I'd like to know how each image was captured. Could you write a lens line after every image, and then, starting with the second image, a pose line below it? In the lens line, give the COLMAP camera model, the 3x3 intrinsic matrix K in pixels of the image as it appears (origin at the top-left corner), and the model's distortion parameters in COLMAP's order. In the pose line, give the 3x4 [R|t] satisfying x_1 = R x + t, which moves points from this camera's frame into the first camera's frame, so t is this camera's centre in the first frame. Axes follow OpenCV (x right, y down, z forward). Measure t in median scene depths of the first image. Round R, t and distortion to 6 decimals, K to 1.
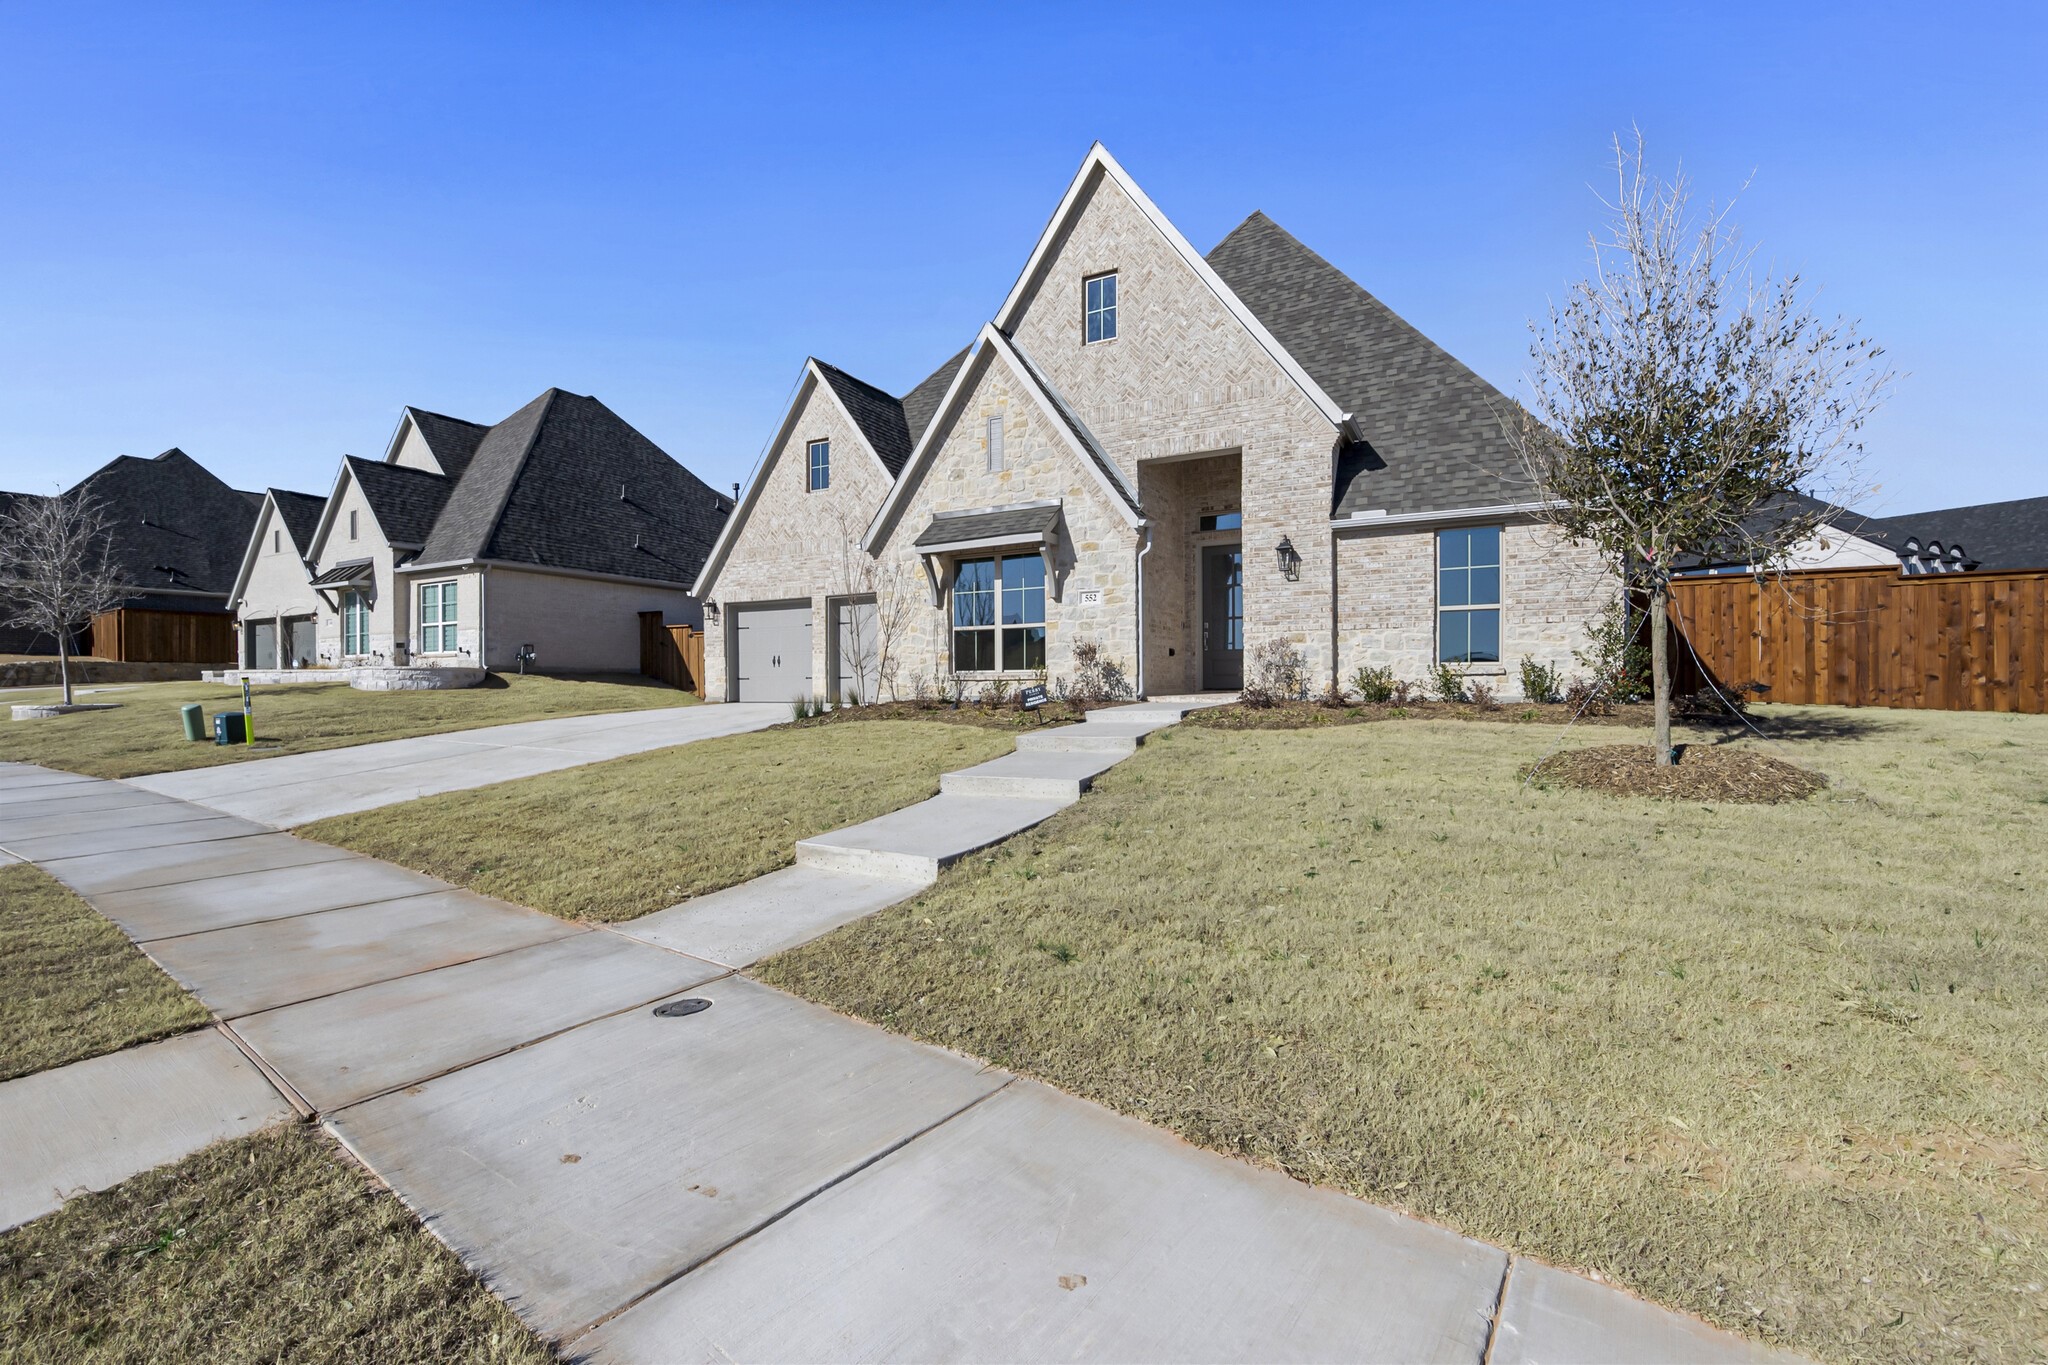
lens RADIAL K [[893.7, 0, 1018.0], [0, 893.7, 678.2], [0, 0, 1]] dist [0.000311, 0.000183]
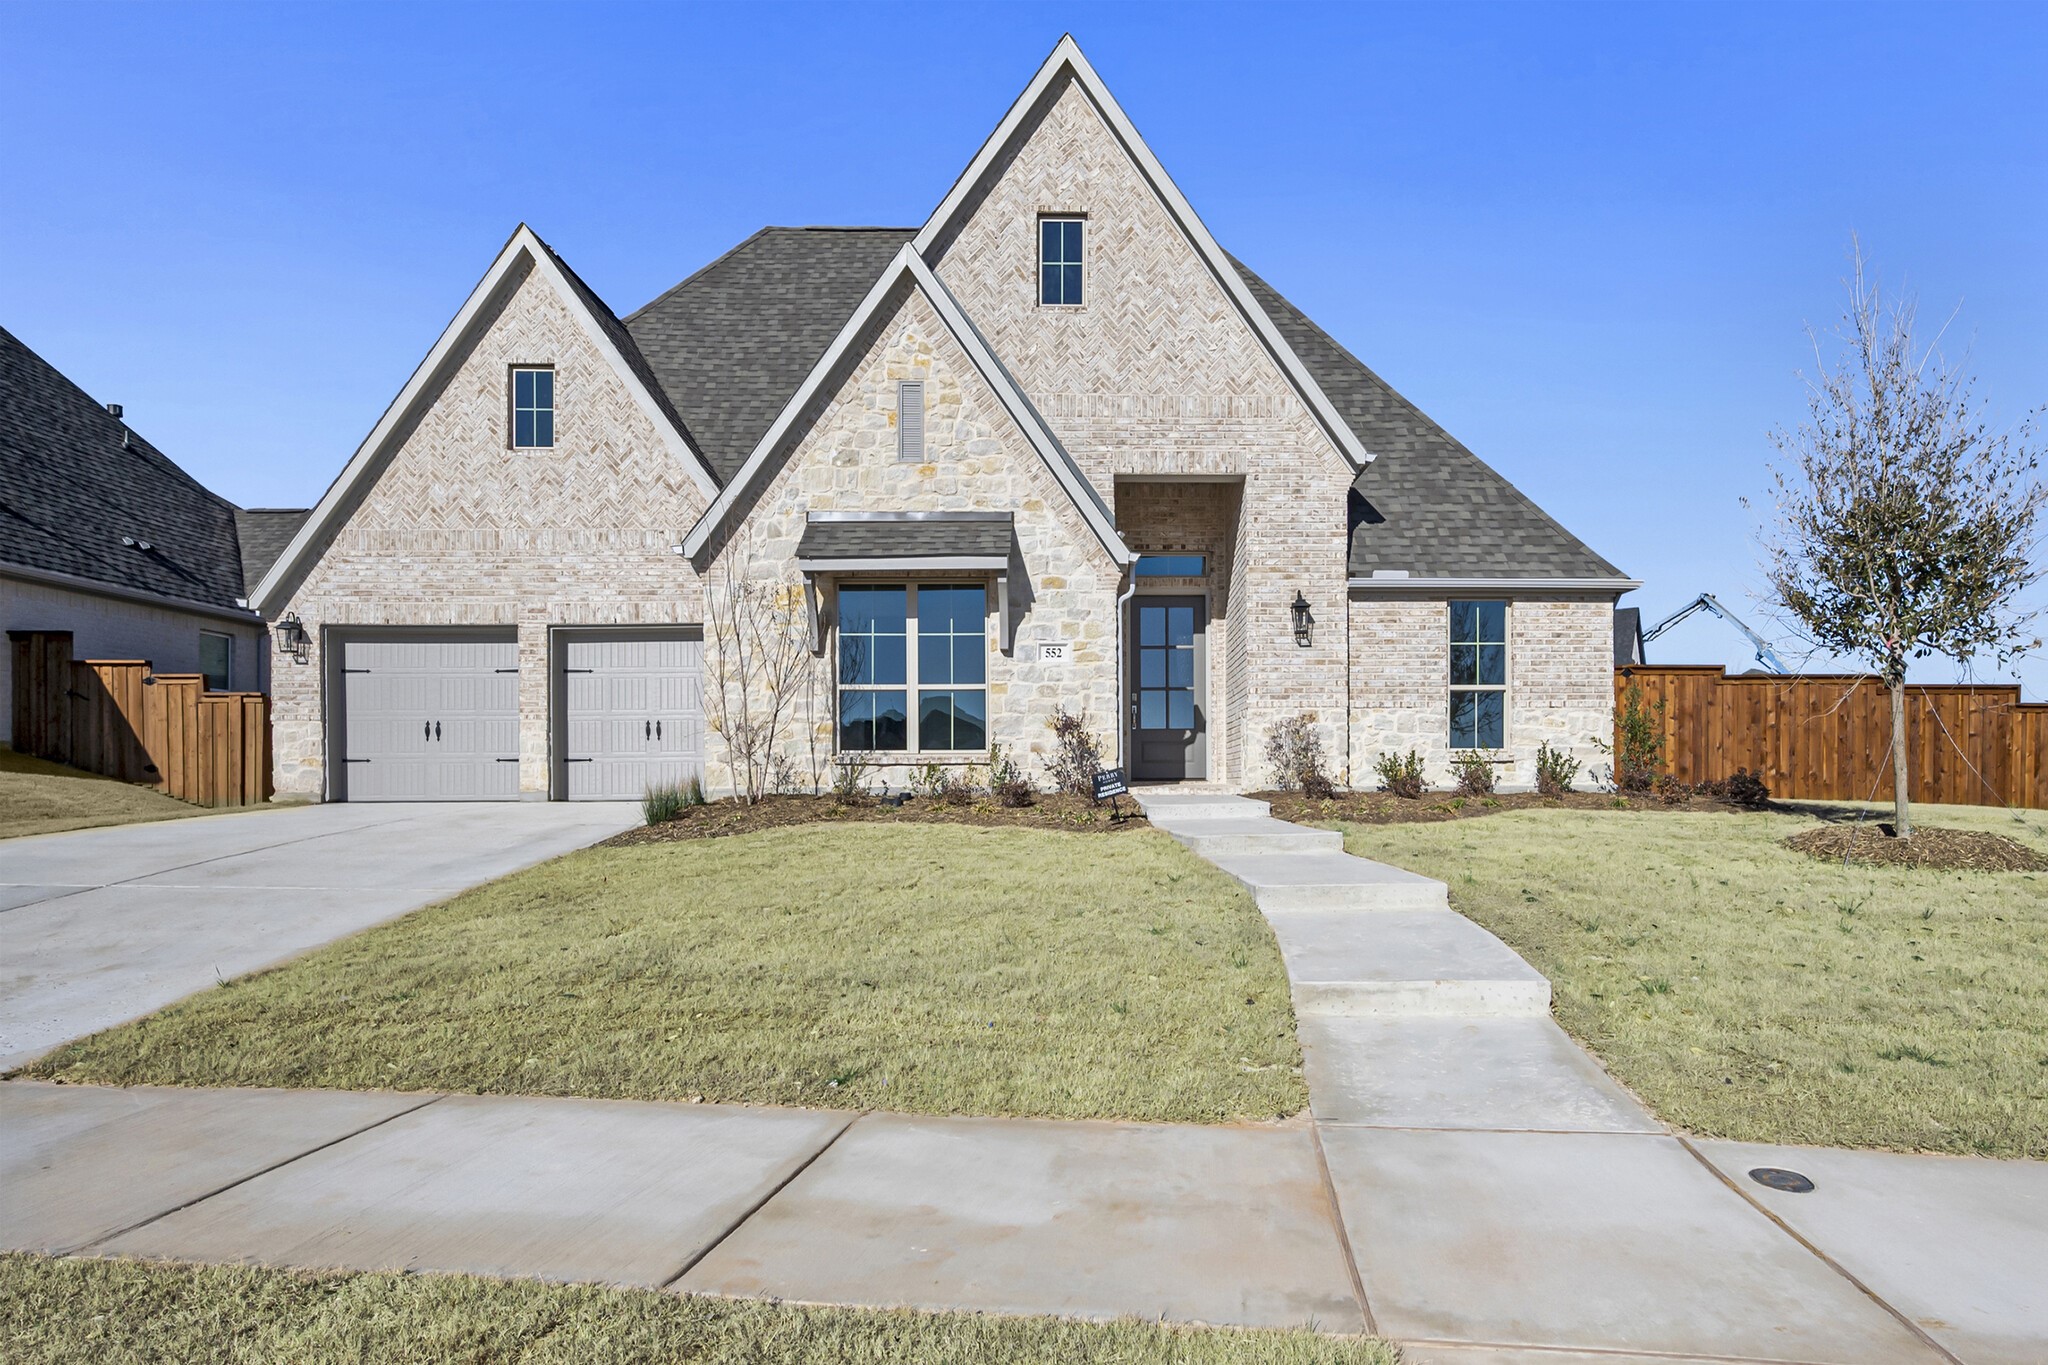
lens RADIAL K [[1236.1, 0, 1024.1], [0, 1236.1, 775.2], [0, 0, 1]] dist [-0.004421, -0.002242]
pose [[0.853931, 0.005808, 0.520354, -0.468195], [-0.004892, 0.999983, -0.003135, 0.013754], [-0.520363, 0.000131, 0.853945, 0.148783]]
